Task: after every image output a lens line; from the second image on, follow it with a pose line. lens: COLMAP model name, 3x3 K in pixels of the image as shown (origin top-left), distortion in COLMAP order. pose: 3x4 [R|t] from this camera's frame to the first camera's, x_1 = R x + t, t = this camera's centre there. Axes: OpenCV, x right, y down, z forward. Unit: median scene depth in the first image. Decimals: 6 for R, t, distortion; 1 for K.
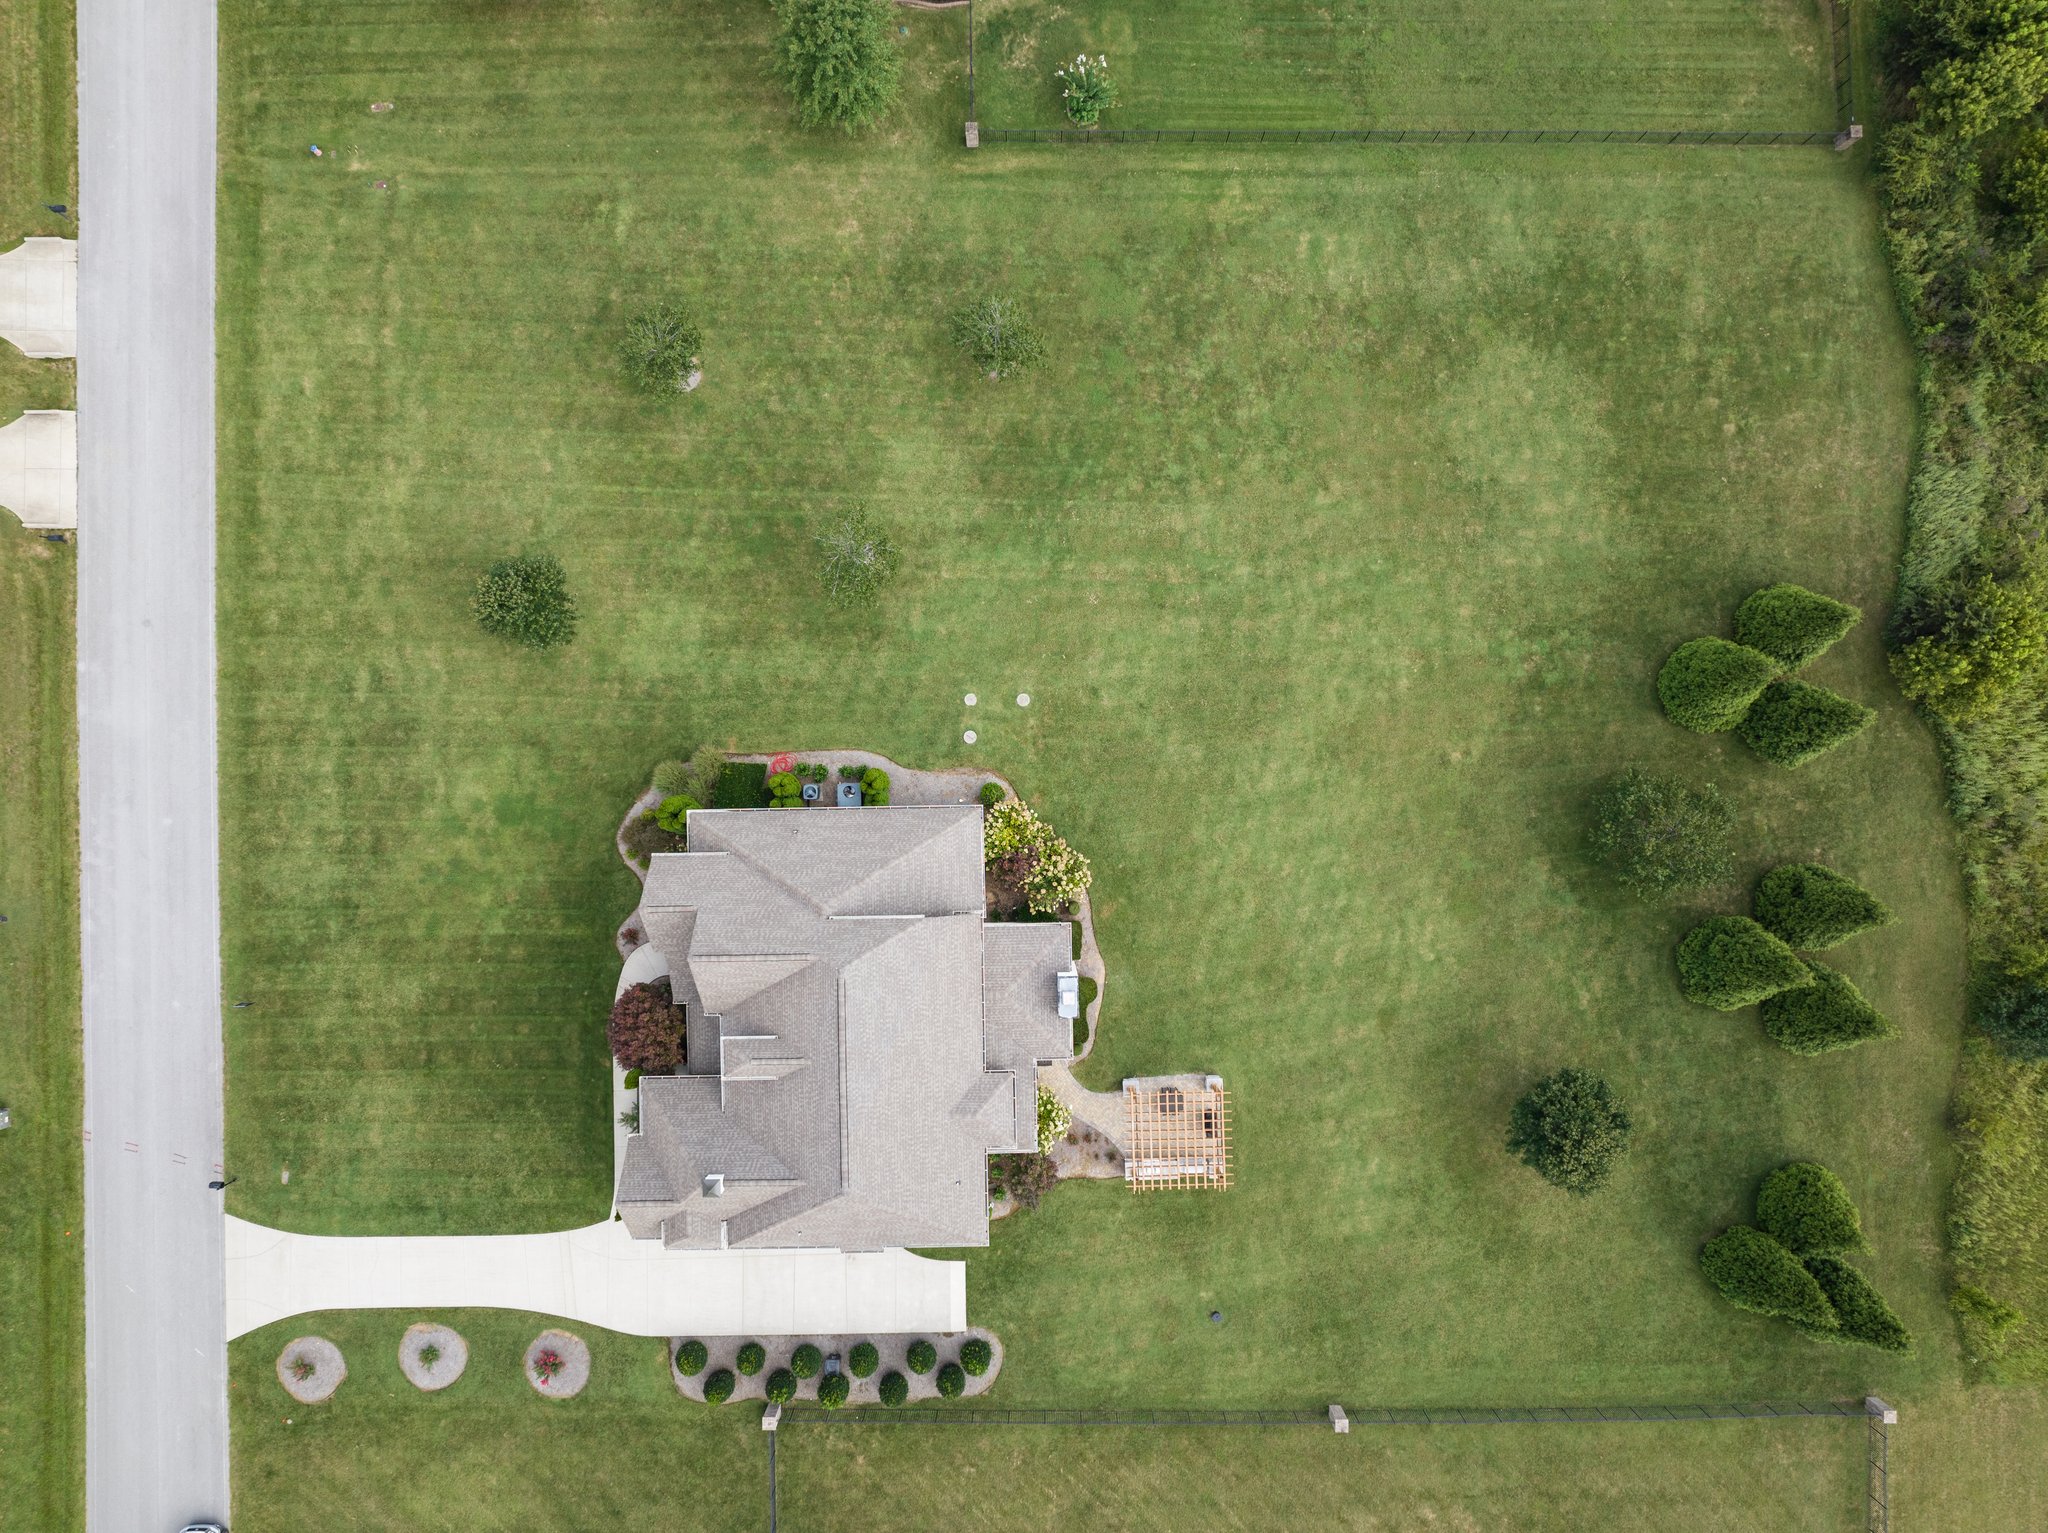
lens RADIAL K [[1430.7, 0, 1024.0], [0, 1430.7, 766.5], [0, 0, 1]] dist [-0.034180, -0.003920]
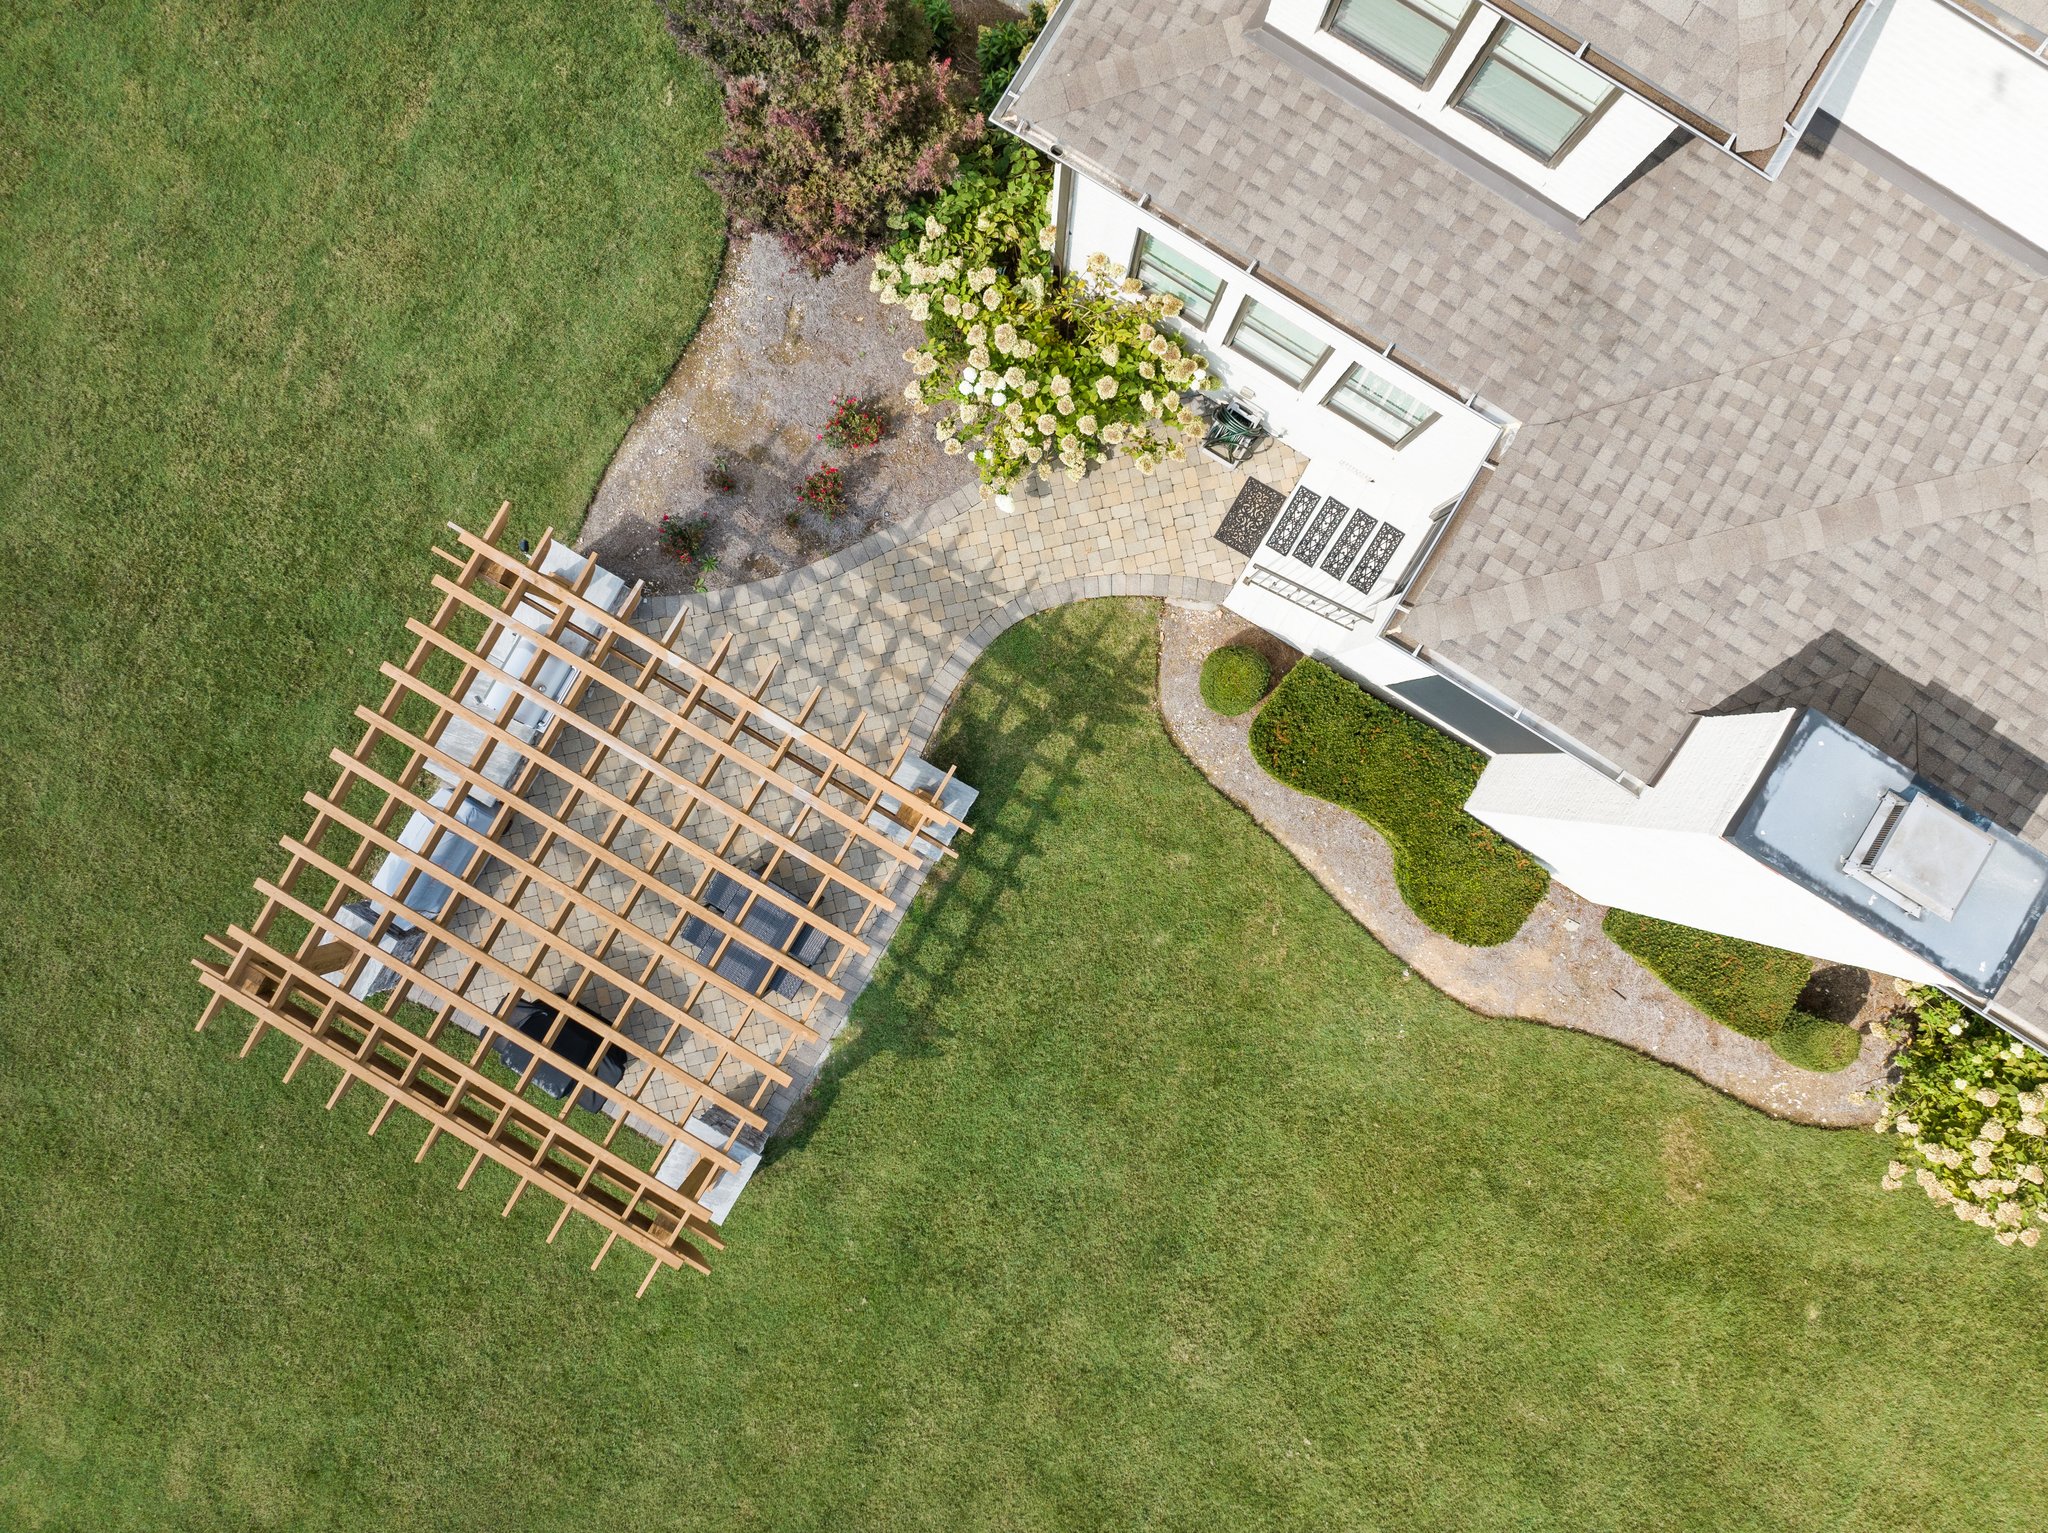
lens RADIAL K [[1448.2, 0, 1024.0], [0, 1448.2, 766.5], [0, 0, 1]] dist [-0.030360, -0.006602]
pose [[-0.532272, 0.846570, -0.002460, 0.062829], [-0.846481, -0.532255, -0.013233, 0.218586], [-0.012512, -0.004961, 0.999909, 0.792592]]
